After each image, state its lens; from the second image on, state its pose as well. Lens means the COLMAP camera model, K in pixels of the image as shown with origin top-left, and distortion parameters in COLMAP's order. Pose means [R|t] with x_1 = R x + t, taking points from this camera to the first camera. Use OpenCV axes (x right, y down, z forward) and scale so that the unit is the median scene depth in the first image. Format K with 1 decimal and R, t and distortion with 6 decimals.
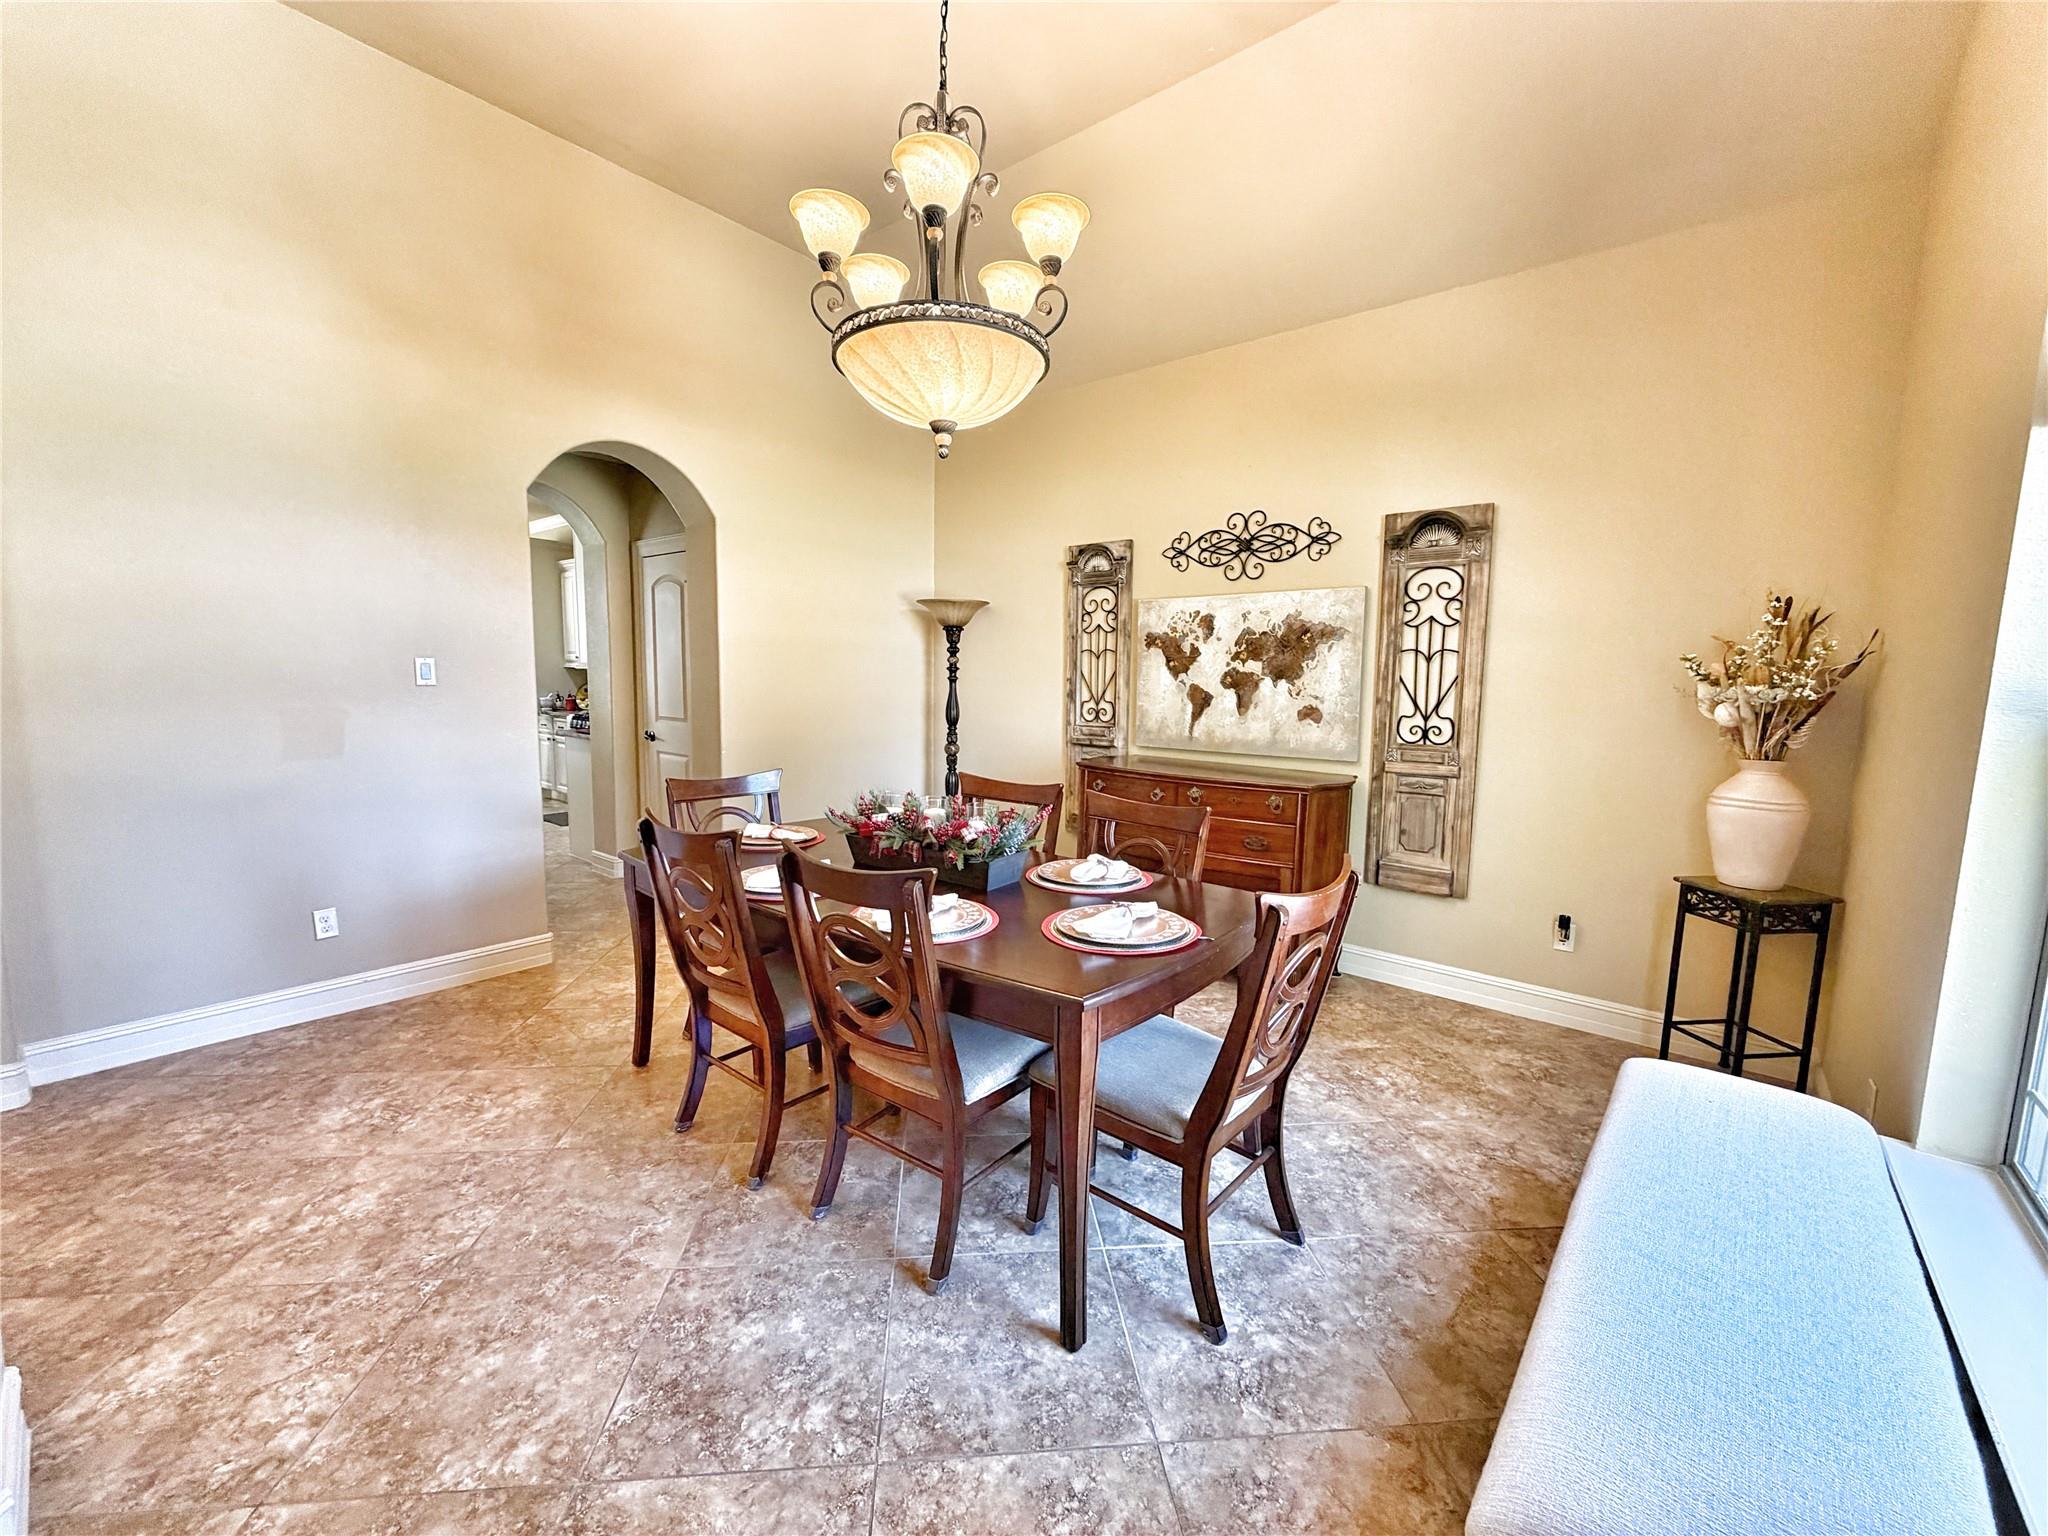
lens RADIAL K [[818.1, 0, 1018.6], [0, 818.1, 770.5], [0, 0, 1]] dist [-0.001493, 0.000126]
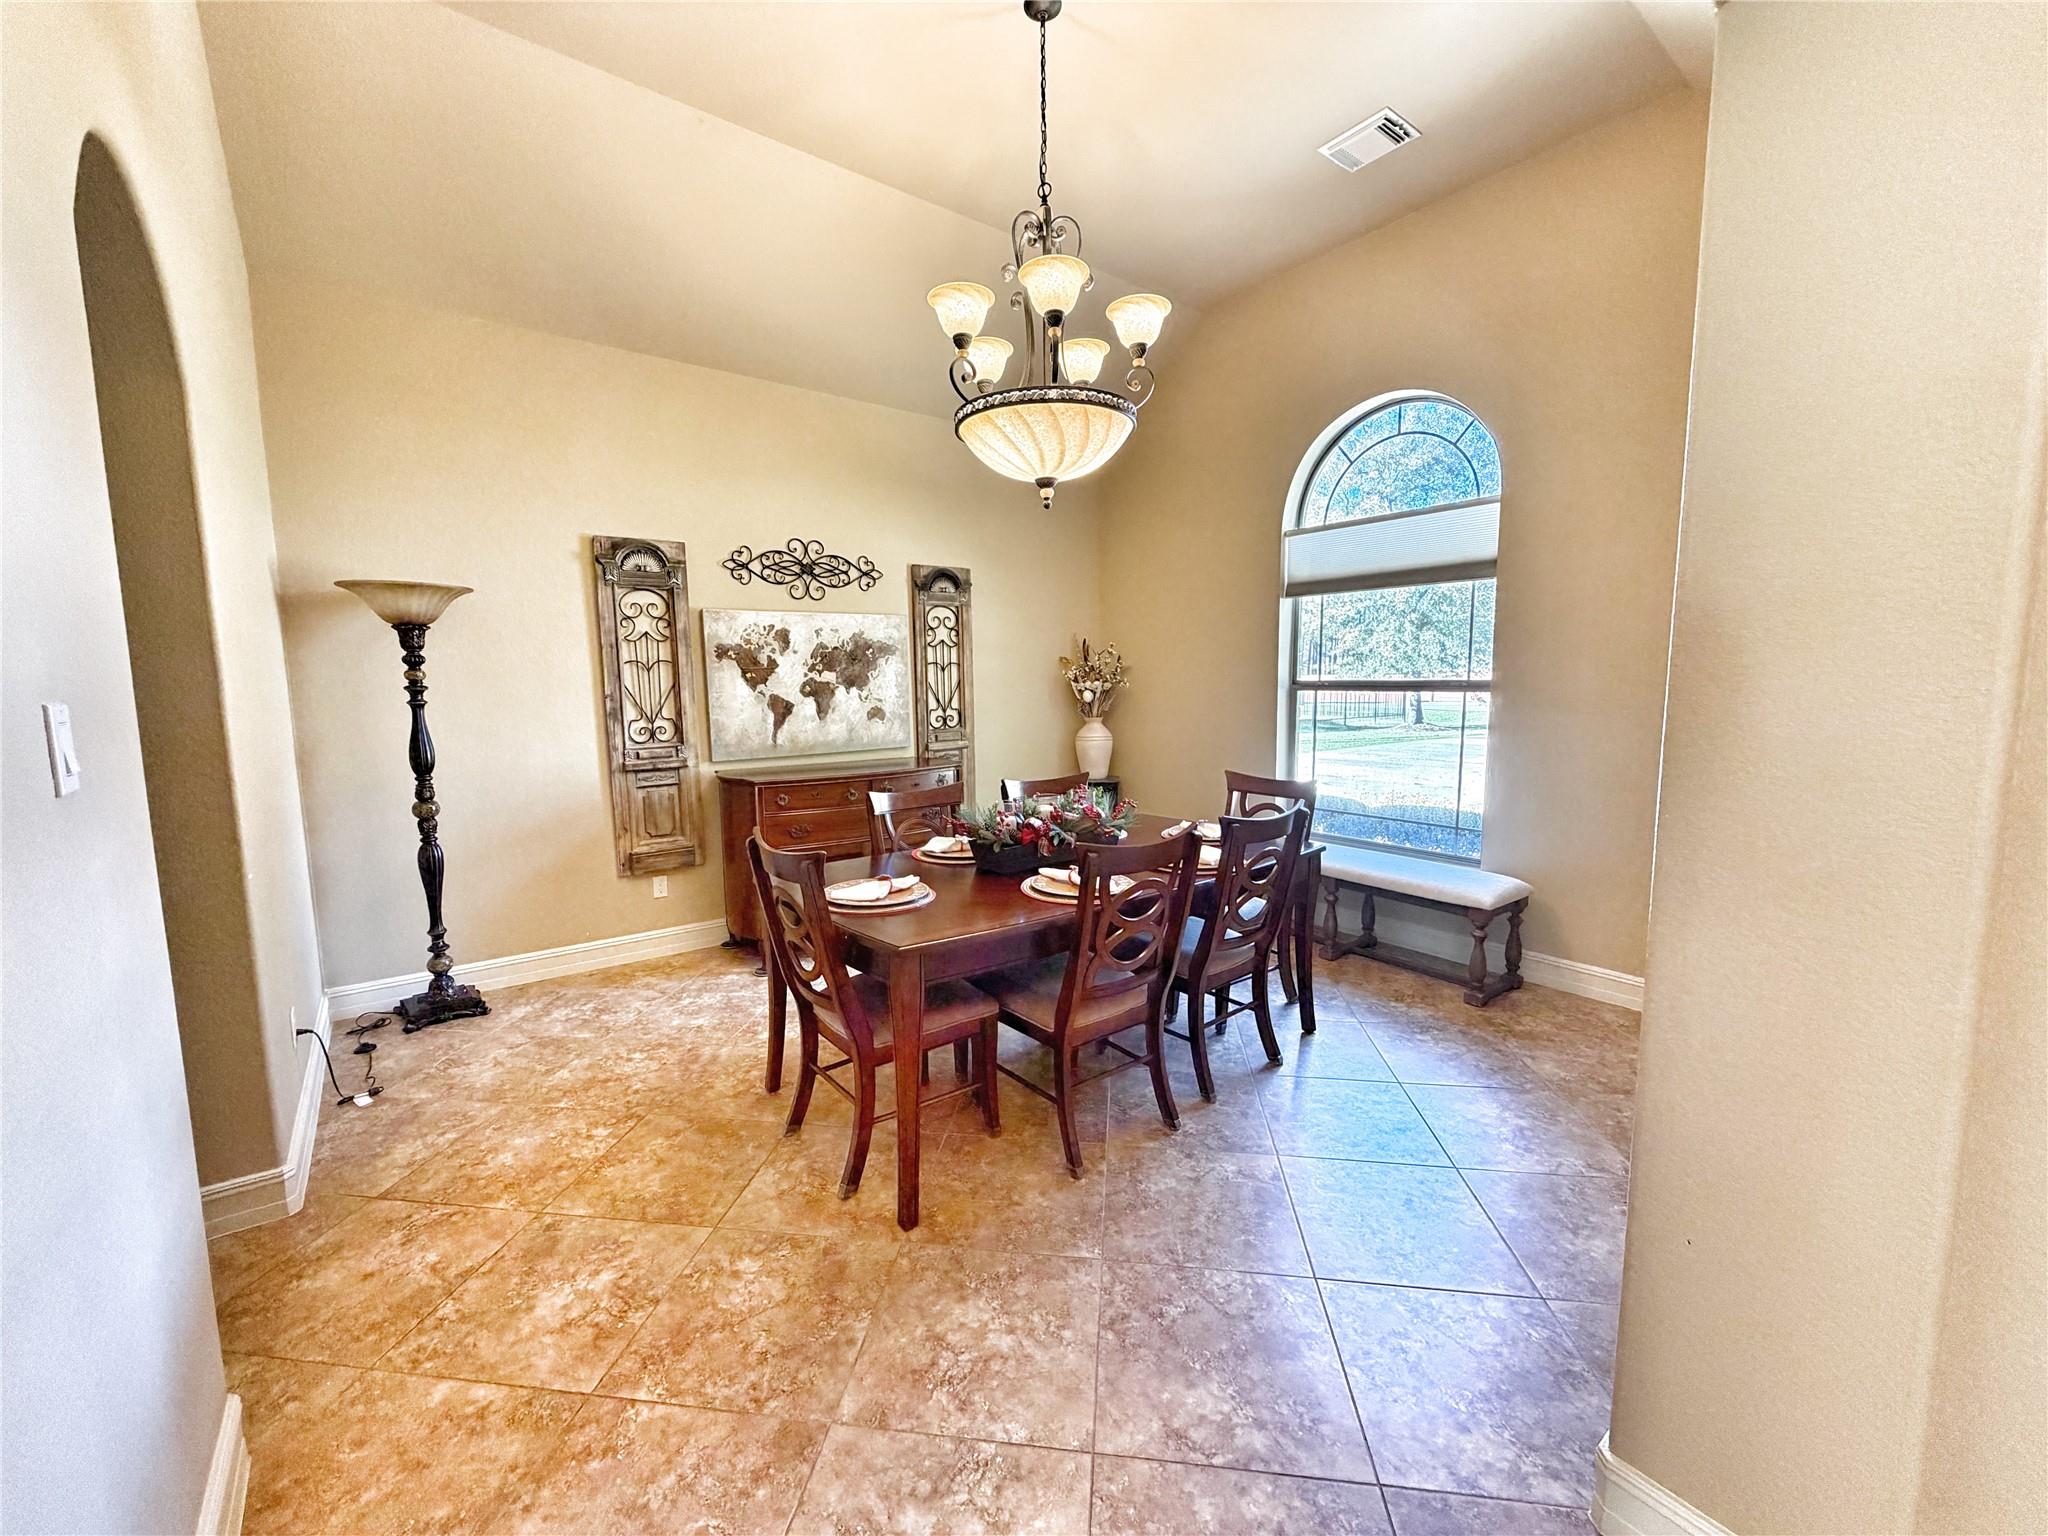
lens RADIAL K [[818.1, 0, 1029.6], [0, 818.1, 768.0], [0, 0, 1]] dist [-0.001493, 0.000126]
pose [[0.207038, -0.126706, 0.970093, -0.793107], [0.131096, 0.986228, 0.100835, -0.080017], [-0.969510, 0.106298, 0.220797, 0.489791]]
